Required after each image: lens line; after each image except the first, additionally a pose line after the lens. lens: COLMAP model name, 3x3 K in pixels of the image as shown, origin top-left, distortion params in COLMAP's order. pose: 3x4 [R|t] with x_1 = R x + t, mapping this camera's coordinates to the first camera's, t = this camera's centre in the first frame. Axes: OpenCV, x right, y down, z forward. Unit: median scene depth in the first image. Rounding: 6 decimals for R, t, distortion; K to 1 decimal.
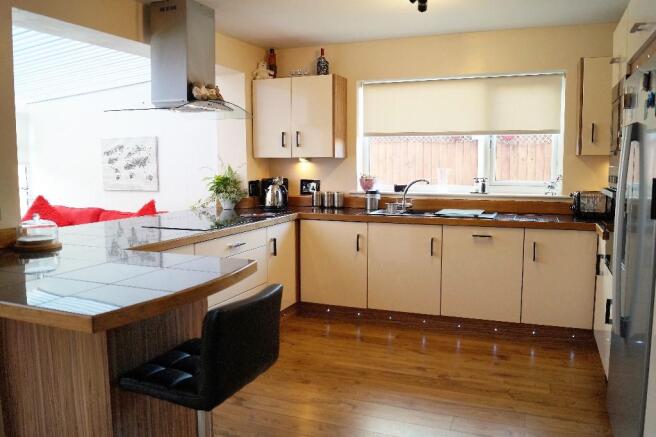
lens RADIAL K [[522.8, 0, 328.0], [0, 522.8, 218.5], [0, 0, 1]] dist [-0.095869, 0.041532]
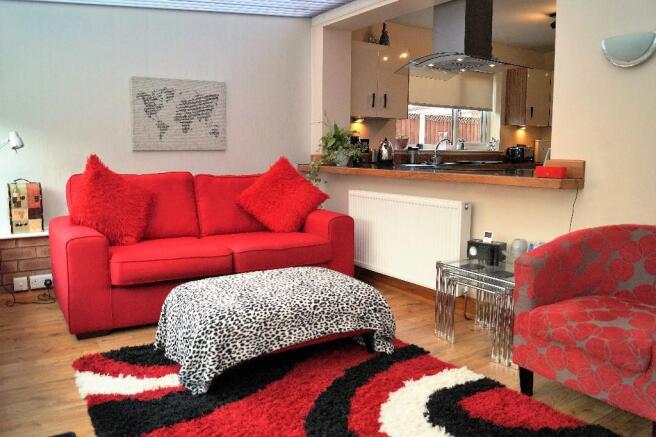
lens RADIAL K [[522.8, 0, 328.0], [0, 522.8, 218.5], [0, 0, 1]] dist [-0.095869, 0.041532]
pose [[0.574199, -0.102465, 0.812279, -0.922203], [0.074210, 0.994567, 0.073000, 0.006537], [-0.815346, 0.018363, 0.578683, 0.400761]]
